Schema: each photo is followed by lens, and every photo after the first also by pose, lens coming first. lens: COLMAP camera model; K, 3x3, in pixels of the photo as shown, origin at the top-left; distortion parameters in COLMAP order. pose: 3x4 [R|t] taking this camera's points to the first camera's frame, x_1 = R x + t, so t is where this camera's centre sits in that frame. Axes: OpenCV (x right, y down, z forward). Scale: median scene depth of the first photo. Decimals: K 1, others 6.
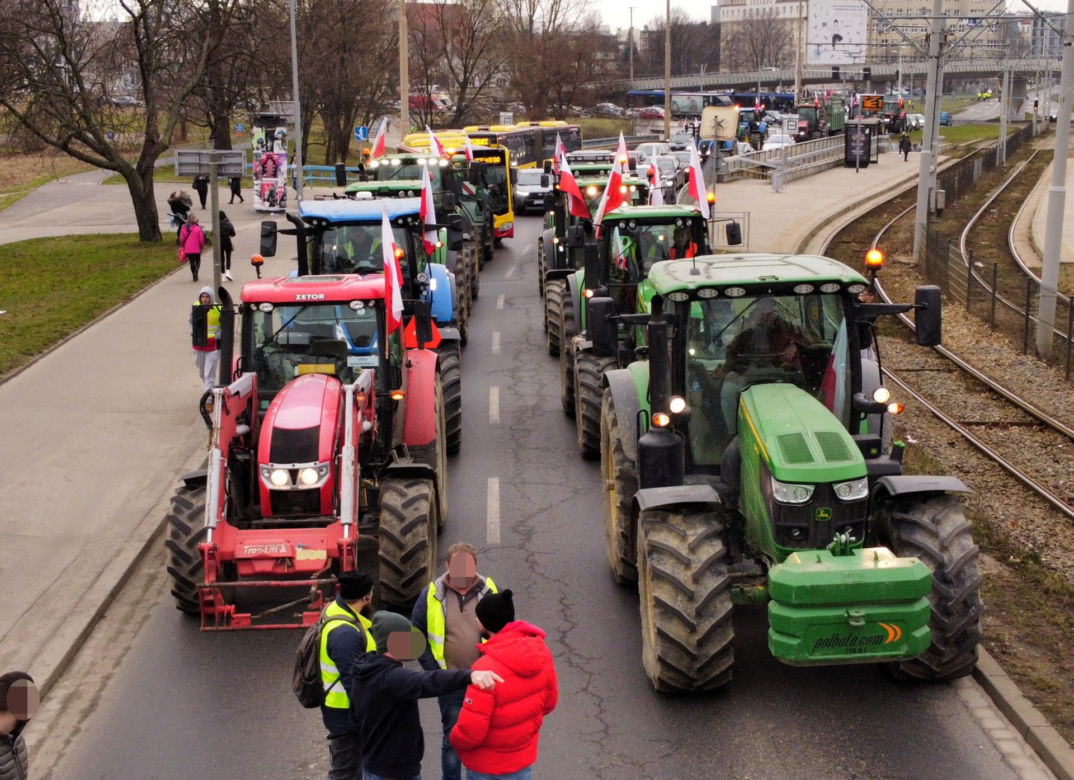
lens RADIAL K [[1625.0, 0, 536.1], [0, 1625.0, 375.4], [0, 0, 1]] dist [0.007776, 0.001488]
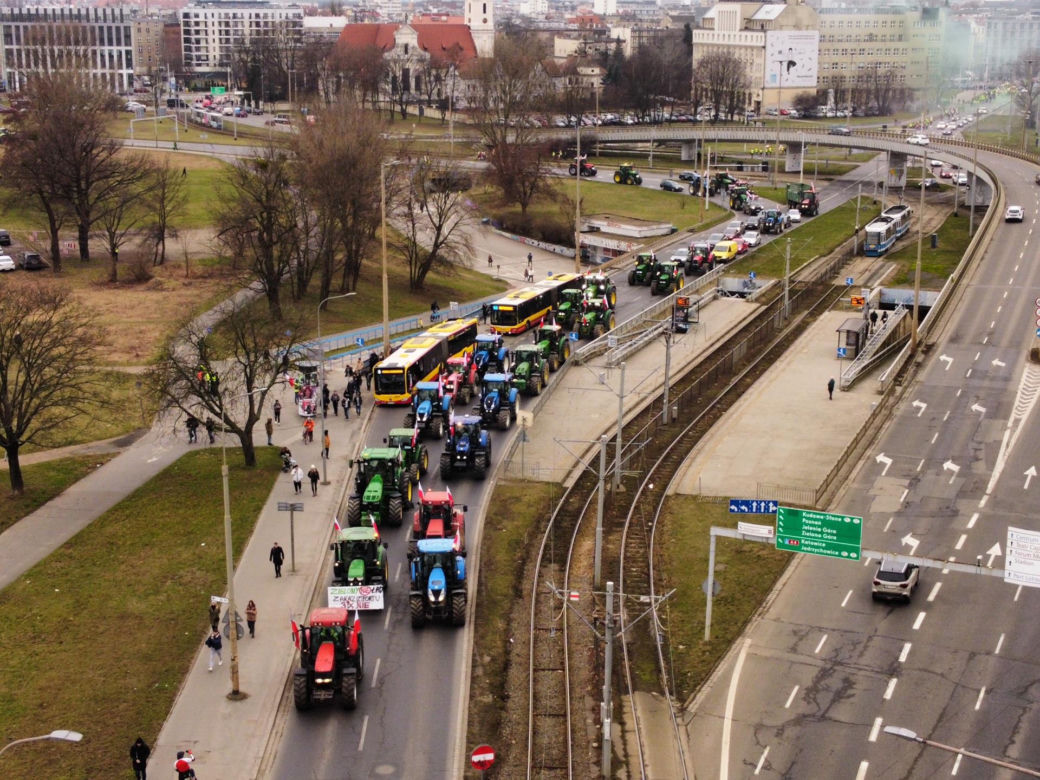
lens RADIAL K [[1573.0, 0, 520.0], [0, 1573.0, 390.0], [0, 0, 1]] dist [0.013705, -0.053498]
pose [[0.999759, 0.009317, -0.019865, 0.225891], [-0.008211, 0.998452, 0.055017, -0.468796], [0.020347, -0.054841, 0.998288, -1.561069]]
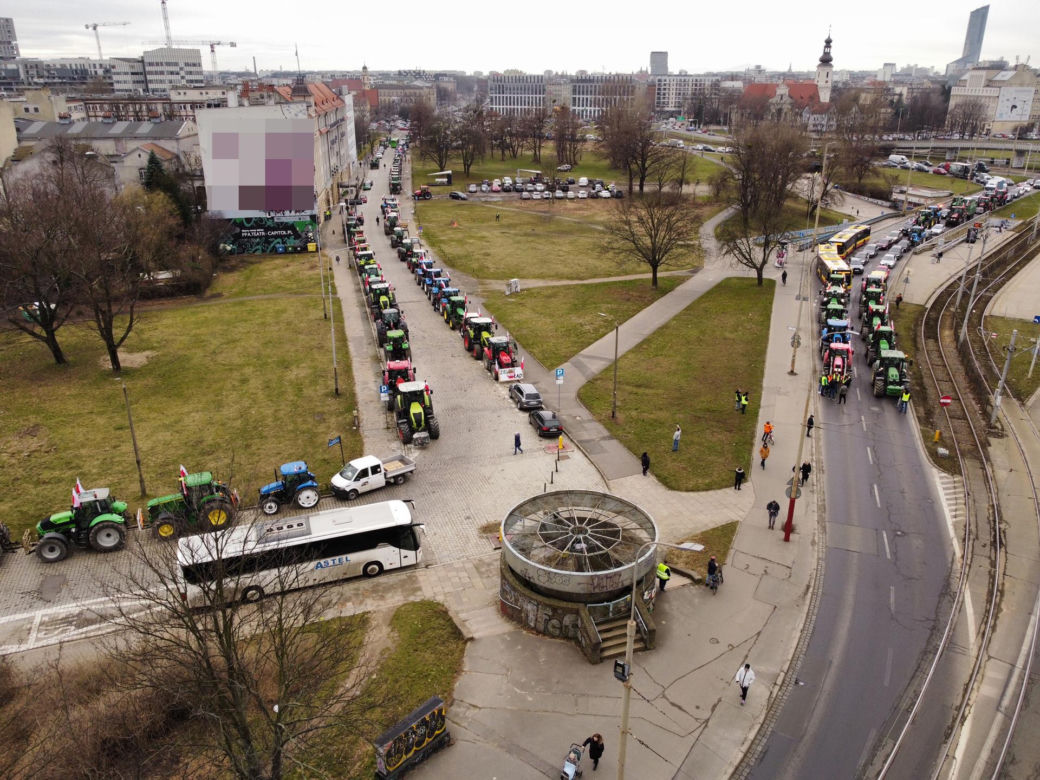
lens RADIAL K [[787.3, 0, 520.0], [0, 787.3, 390.0], [0, 0, 1]] dist [-0.000471, -0.003436]
pose [[0.933784, 0.132336, -0.332466, -0.164762], [-0.066222, 0.976962, 0.202878, -0.311638], [0.351655, -0.167428, 0.921036, -1.930169]]
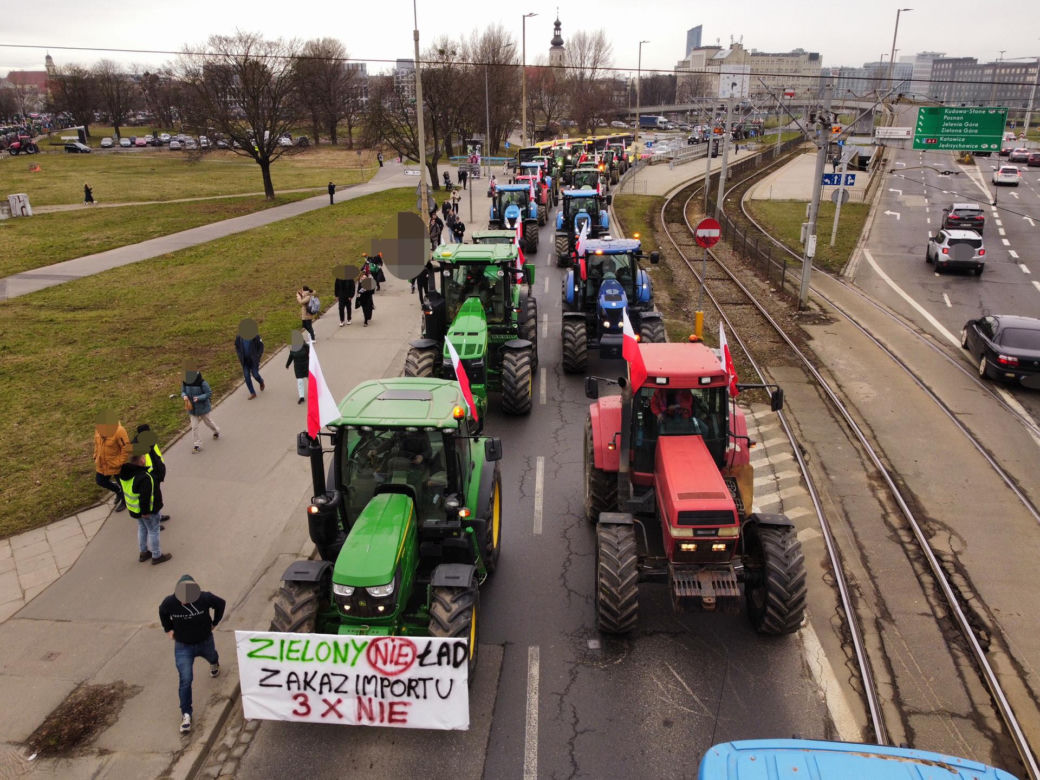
lens RADIAL K [[787.3, 0, 520.0], [0, 787.3, 390.0], [0, 0, 1]] dist [-0.000471, -0.003436]
pose [[0.996753, 0.025086, -0.076511, 0.039122], [-0.011634, 0.985127, 0.171434, 0.041381], [0.079673, -0.169987, 0.982220, -0.661252]]
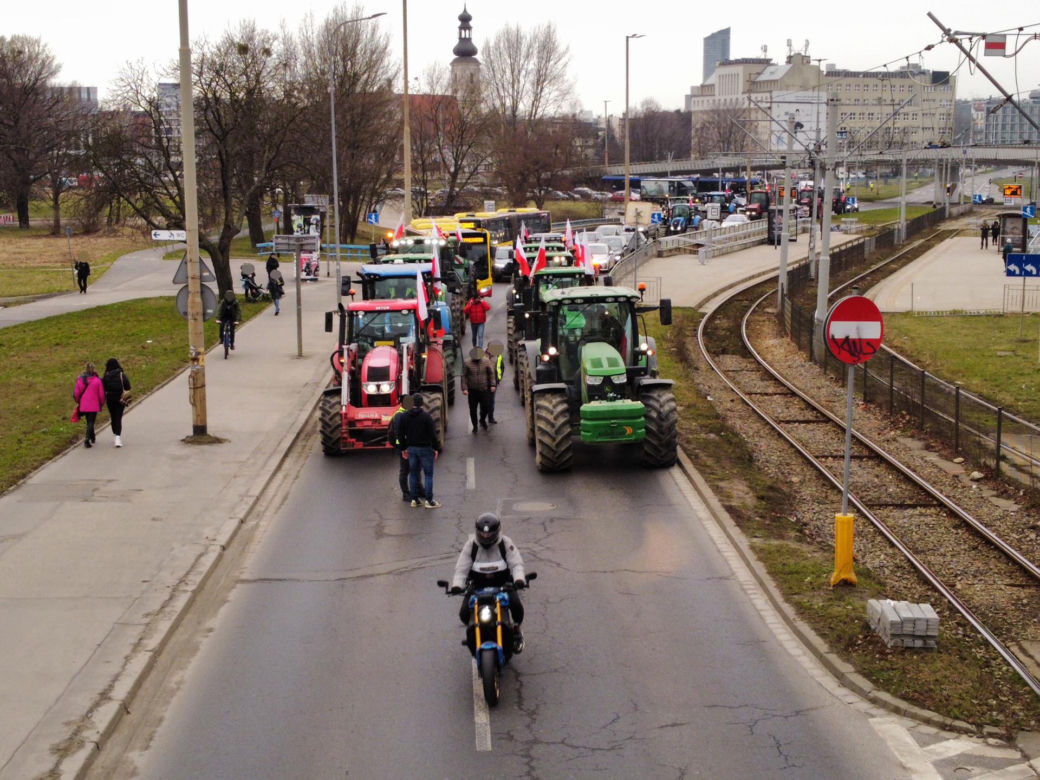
lens RADIAL K [[1573.0, 0, 520.0], [0, 1573.0, 390.0], [0, 0, 1]] dist [0.013705, -0.053498]
pose [[0.999995, -0.001834, -0.002421, 0.021479], [0.001747, 0.999361, -0.035705, 0.067579], [0.002485, 0.035701, 0.999359, -0.526386]]
